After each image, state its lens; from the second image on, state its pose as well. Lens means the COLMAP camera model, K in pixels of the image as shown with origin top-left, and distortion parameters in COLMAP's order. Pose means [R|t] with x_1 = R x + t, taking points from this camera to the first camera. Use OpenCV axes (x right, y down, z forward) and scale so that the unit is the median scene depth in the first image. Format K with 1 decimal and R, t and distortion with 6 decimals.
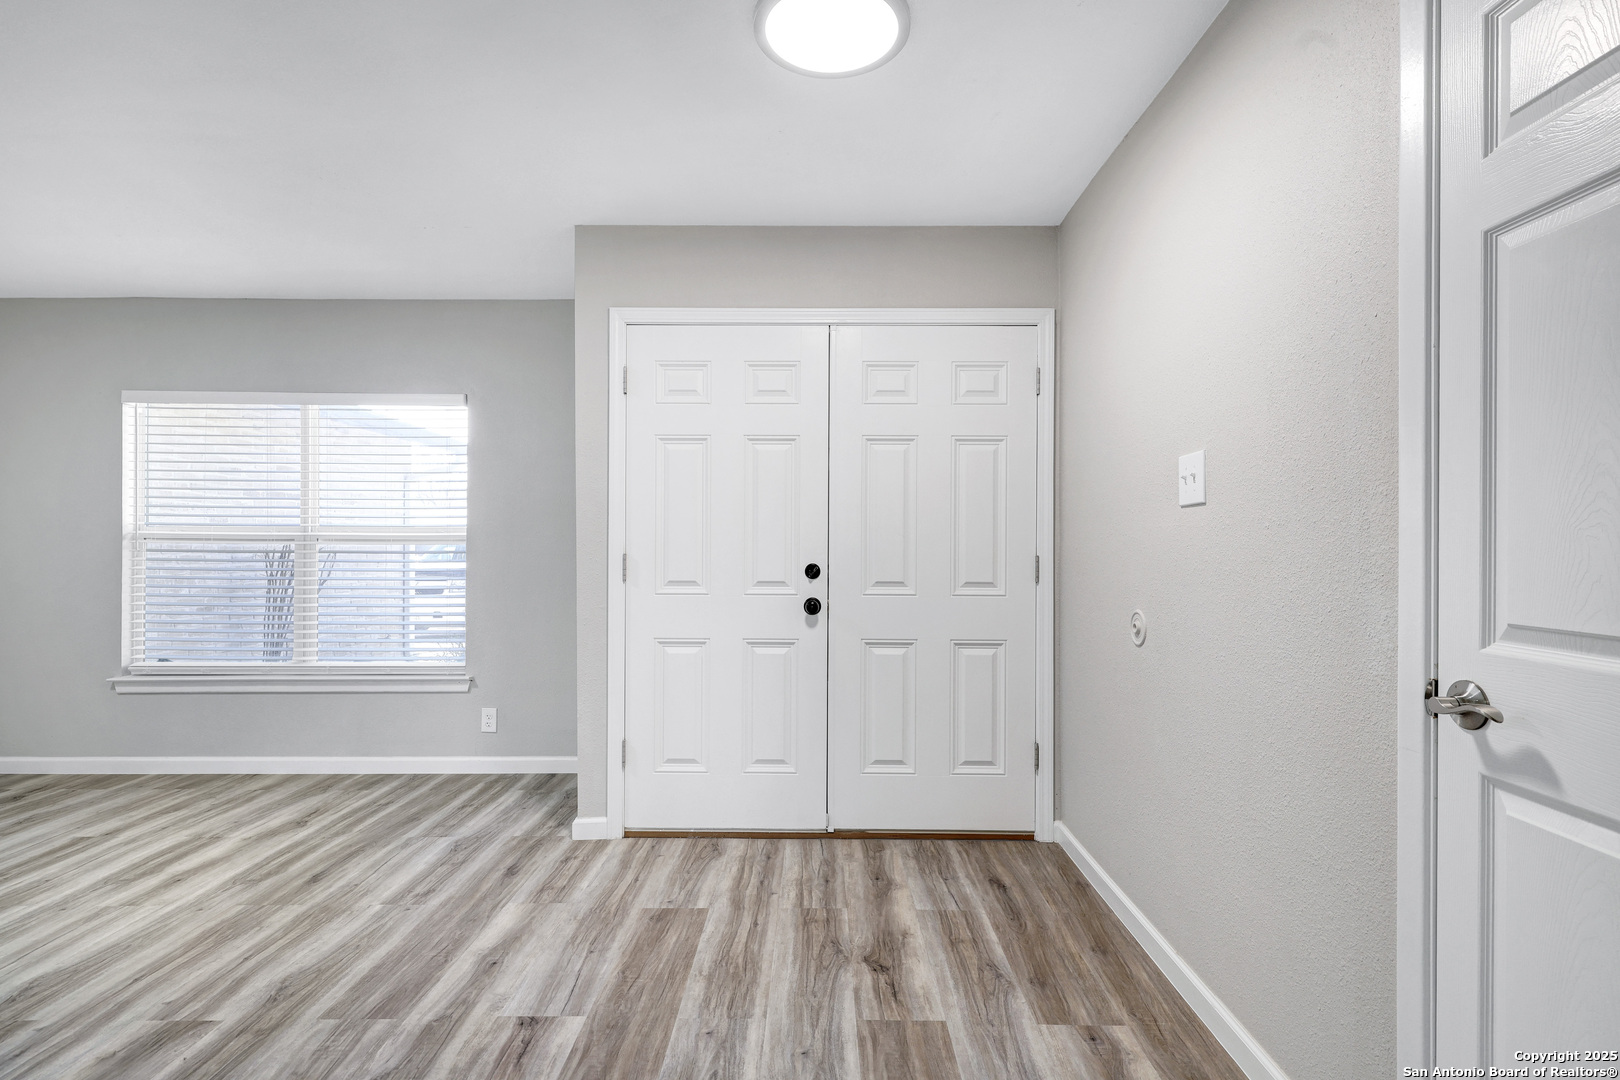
lens RADIAL K [[775.8, 0, 810.0], [0, 775.8, 540.0], [0, 0, 1]] dist [0.001443, 0.000406]
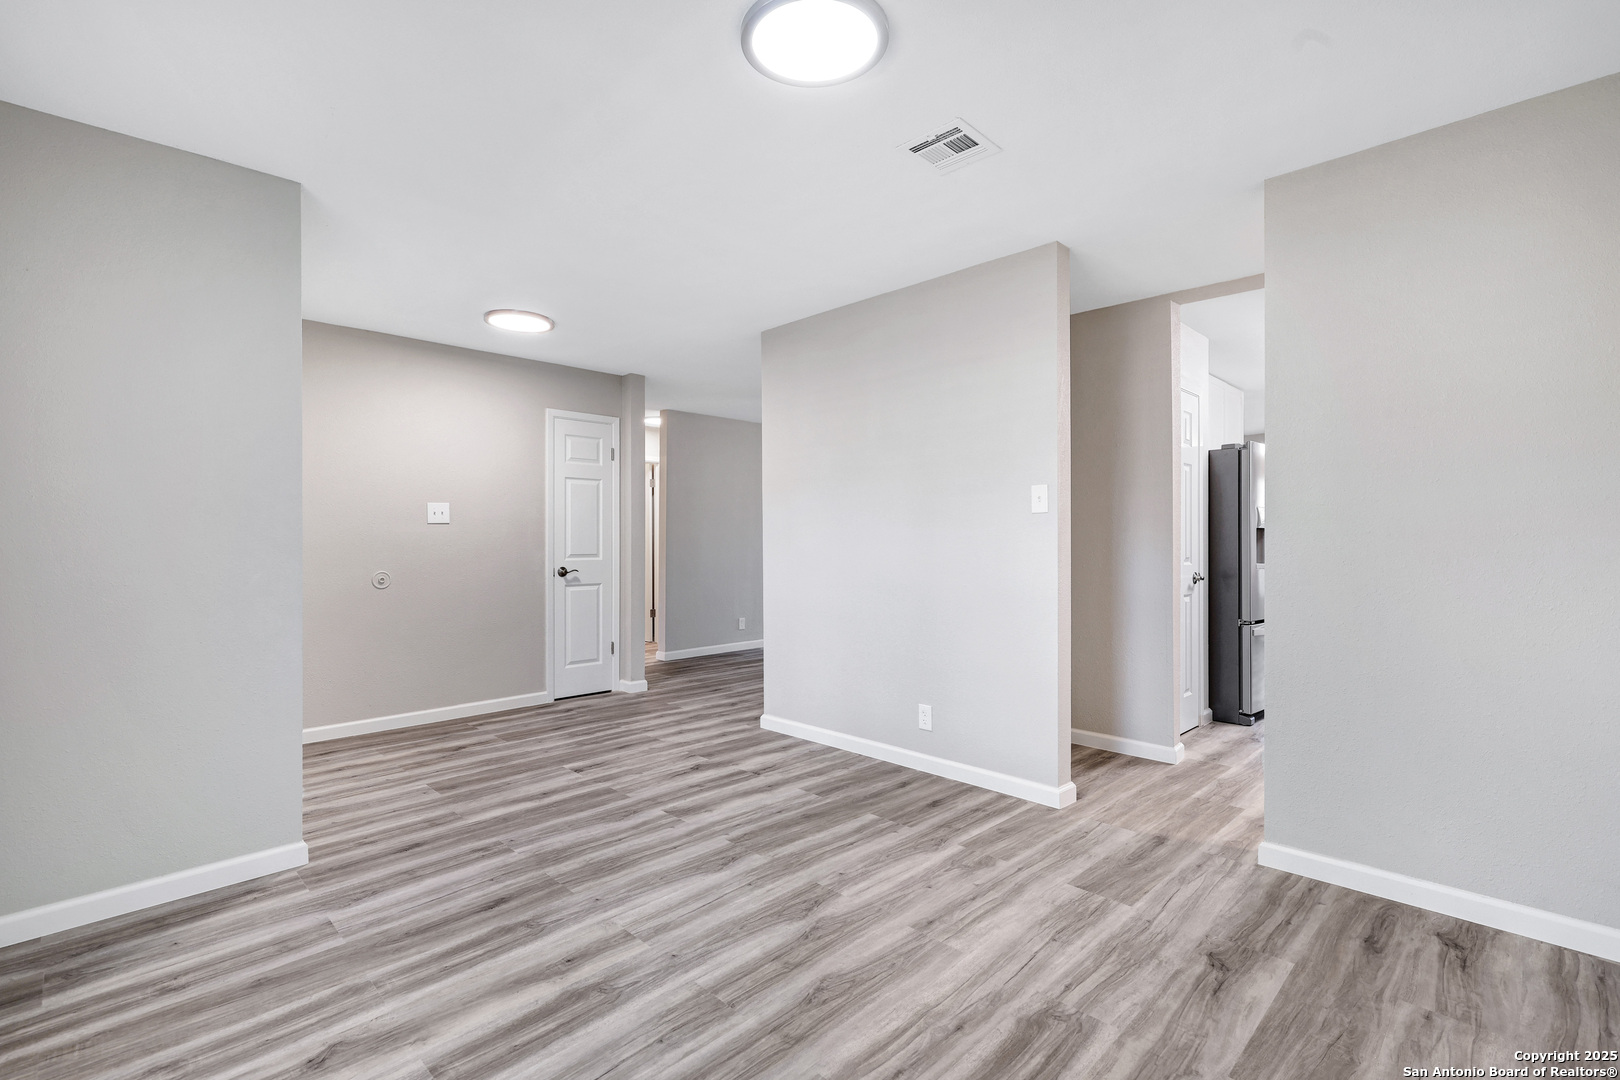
lens RADIAL K [[743.9, 0, 815.2], [0, 743.9, 540.9], [0, 0, 1]] dist [0.000508, -0.000259]
pose [[-0.710183, -0.001497, 0.704015, -1.636224], [-0.002042, 0.999998, 0.000067, 0.005433], [-0.704014, -0.001390, -0.710185, 1.458741]]
